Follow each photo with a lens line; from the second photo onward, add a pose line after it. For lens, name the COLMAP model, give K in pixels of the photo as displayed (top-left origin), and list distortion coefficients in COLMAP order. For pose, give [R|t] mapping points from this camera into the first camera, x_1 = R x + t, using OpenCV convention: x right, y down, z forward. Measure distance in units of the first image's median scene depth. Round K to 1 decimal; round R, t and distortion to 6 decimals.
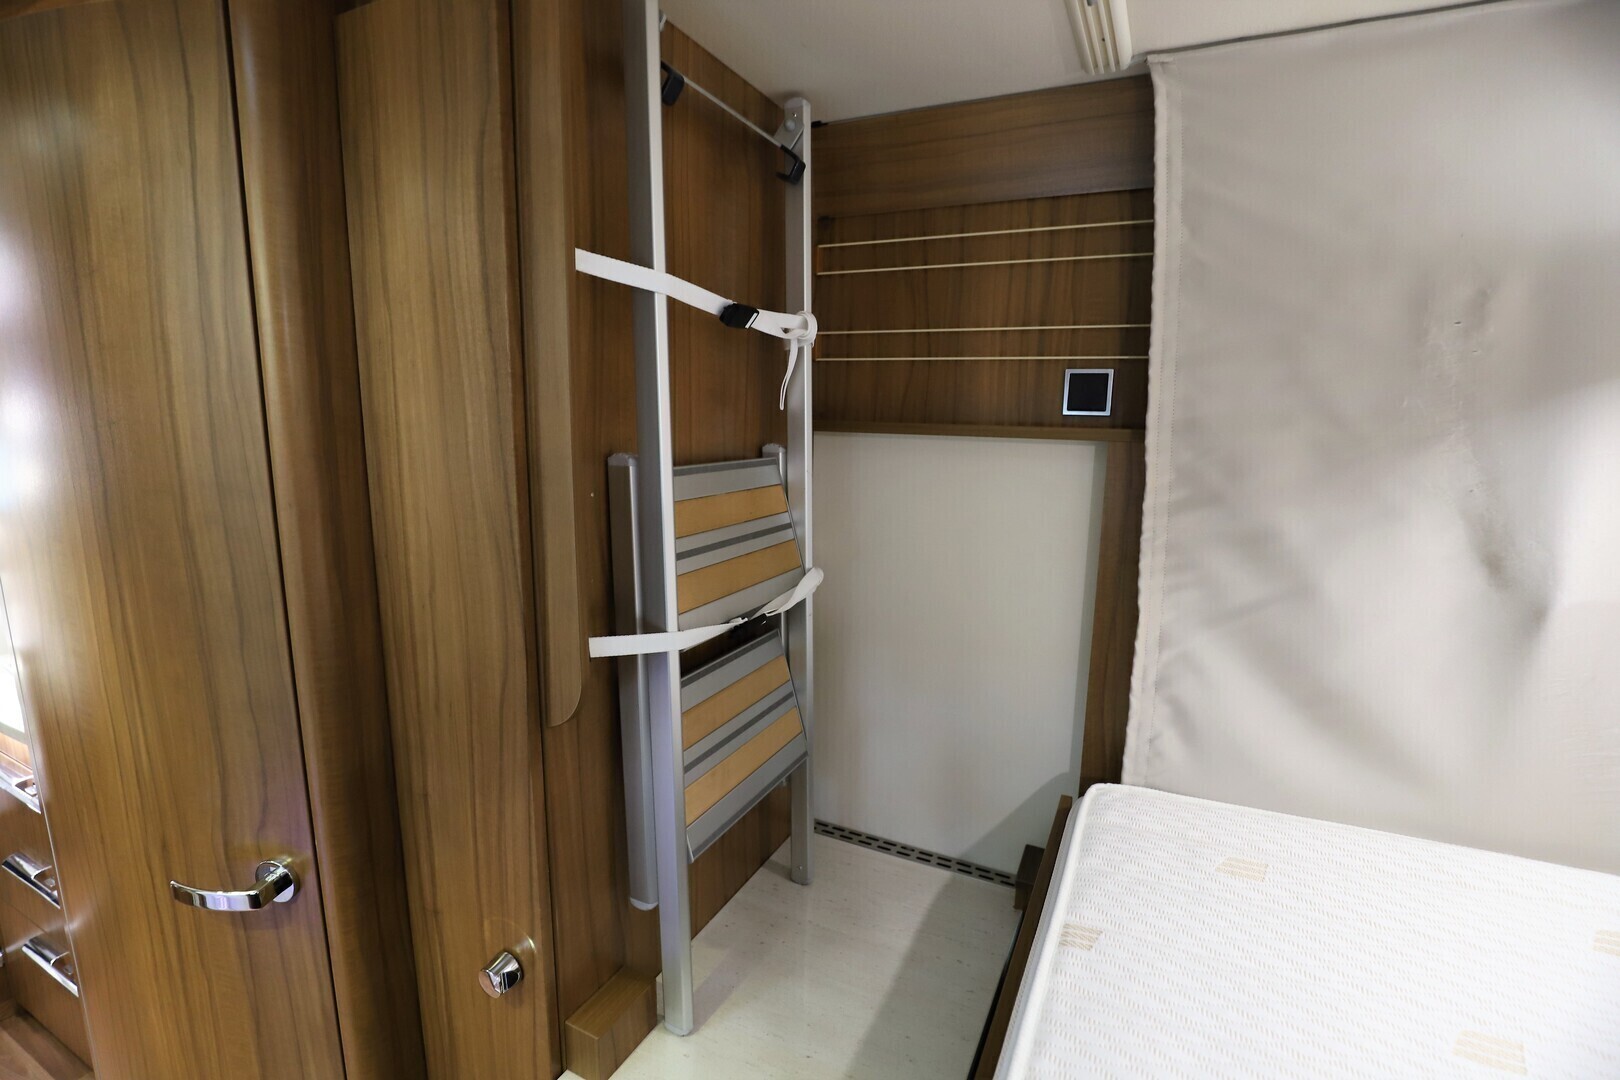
lens RADIAL K [[746.7, 0, 810.0], [0, 746.7, 540.0], [0, 0, 1]] dist [-0.033566, 0.007365]
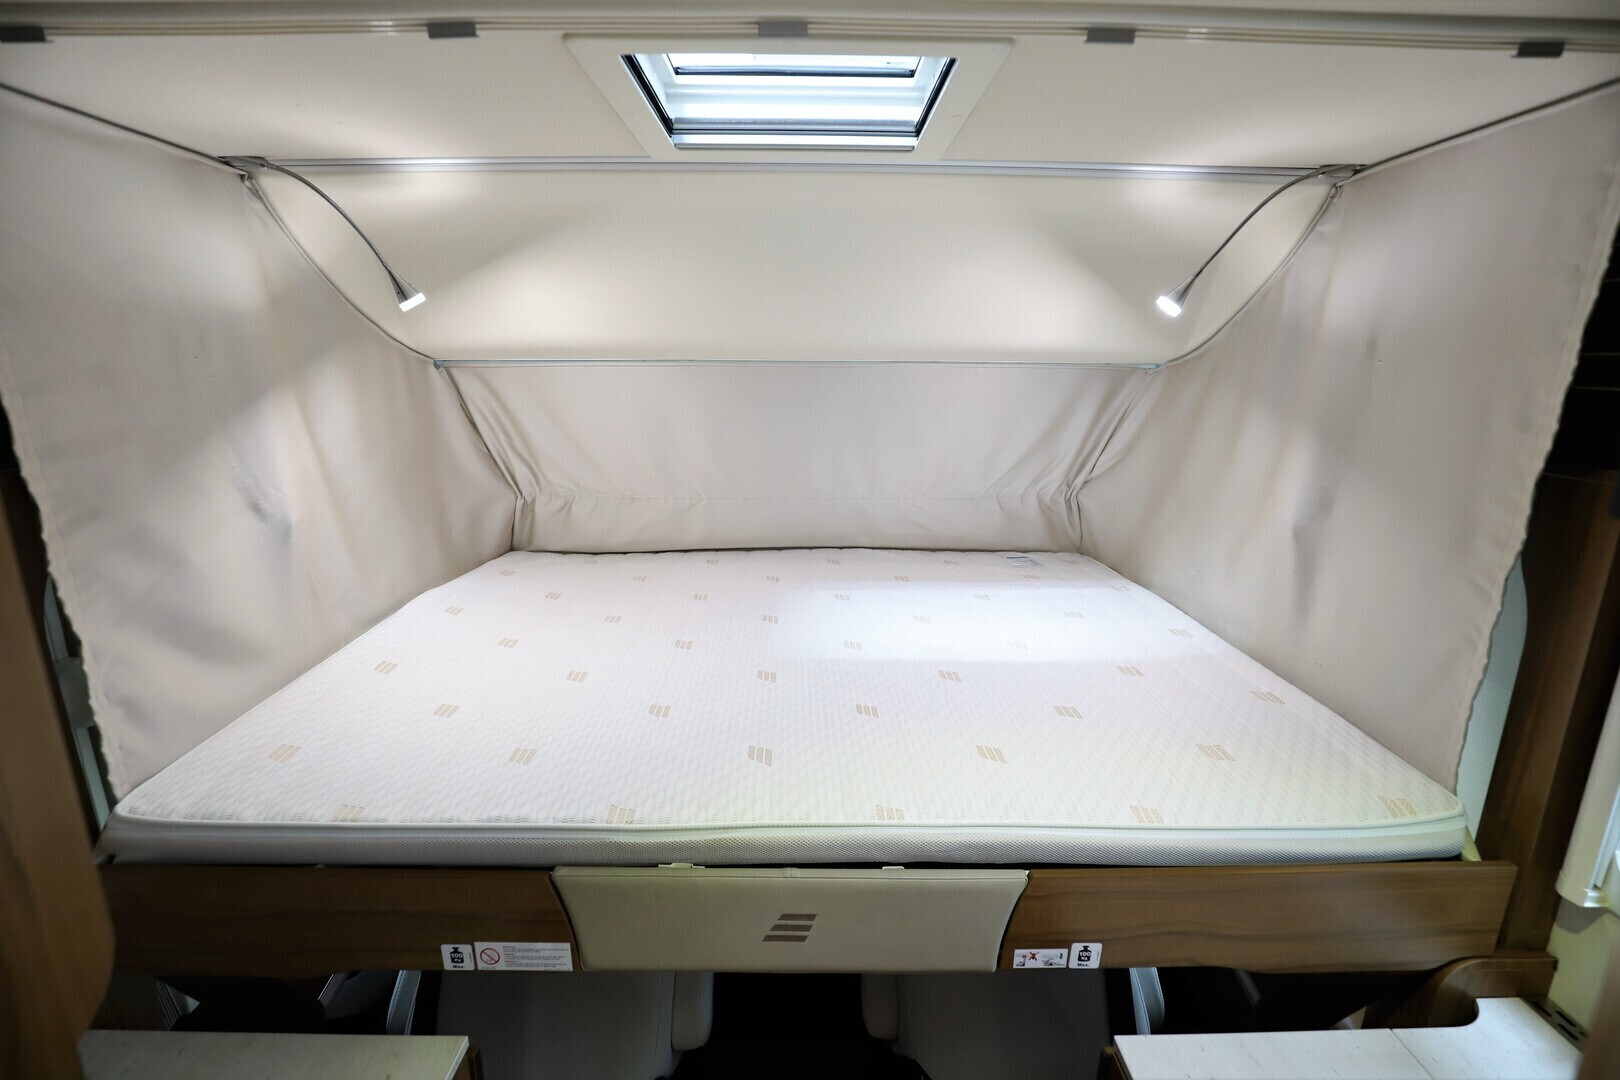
lens RADIAL K [[746.7, 0, 810.0], [0, 746.7, 540.0], [0, 0, 1]] dist [-0.033566, 0.007365]
pose [[-0.446659, -0.234561, 0.863410, -0.852094], [0.141396, 0.934390, 0.326991, -0.215478], [-0.883461, 0.268136, -0.384188, 0.479177]]
